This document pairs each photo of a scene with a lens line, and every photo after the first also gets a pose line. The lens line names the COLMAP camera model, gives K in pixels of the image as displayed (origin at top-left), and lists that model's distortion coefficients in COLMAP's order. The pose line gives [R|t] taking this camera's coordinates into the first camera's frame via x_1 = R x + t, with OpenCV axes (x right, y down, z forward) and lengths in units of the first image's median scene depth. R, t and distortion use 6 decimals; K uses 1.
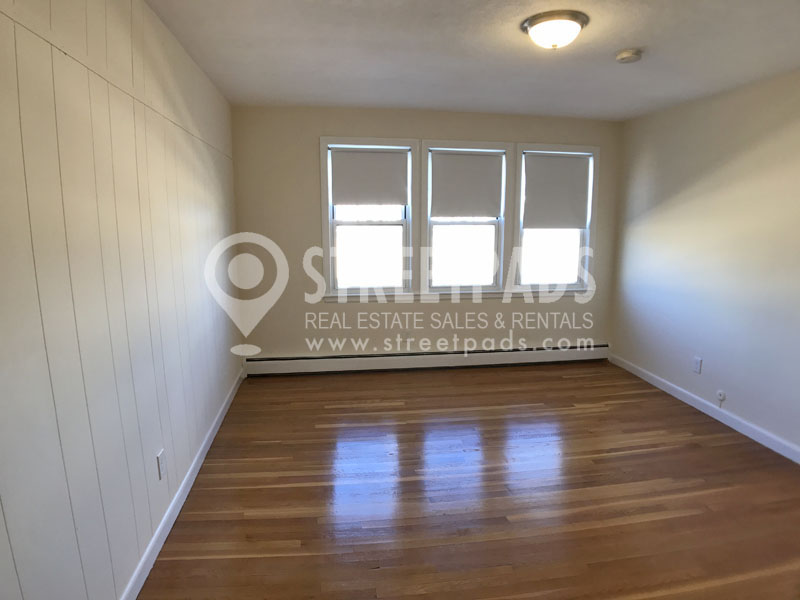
lens RADIAL K [[462.7, 0, 400.0], [0, 462.7, 300.0], [0, 0, 1]] dist [-0.069804, 0.000761]
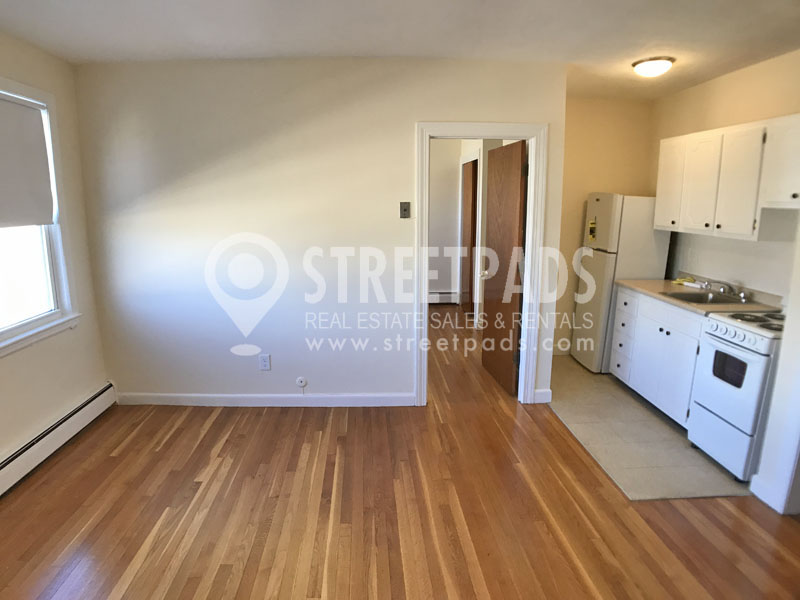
lens RADIAL K [[462.7, 0, 400.0], [0, 462.7, 300.0], [0, 0, 1]] dist [-0.069804, 0.000761]
pose [[0.125843, -0.222228, 0.966839, -0.178468], [0.177452, 0.963912, 0.198458, -0.115098], [-0.976051, 0.146593, 0.160736, 0.565391]]
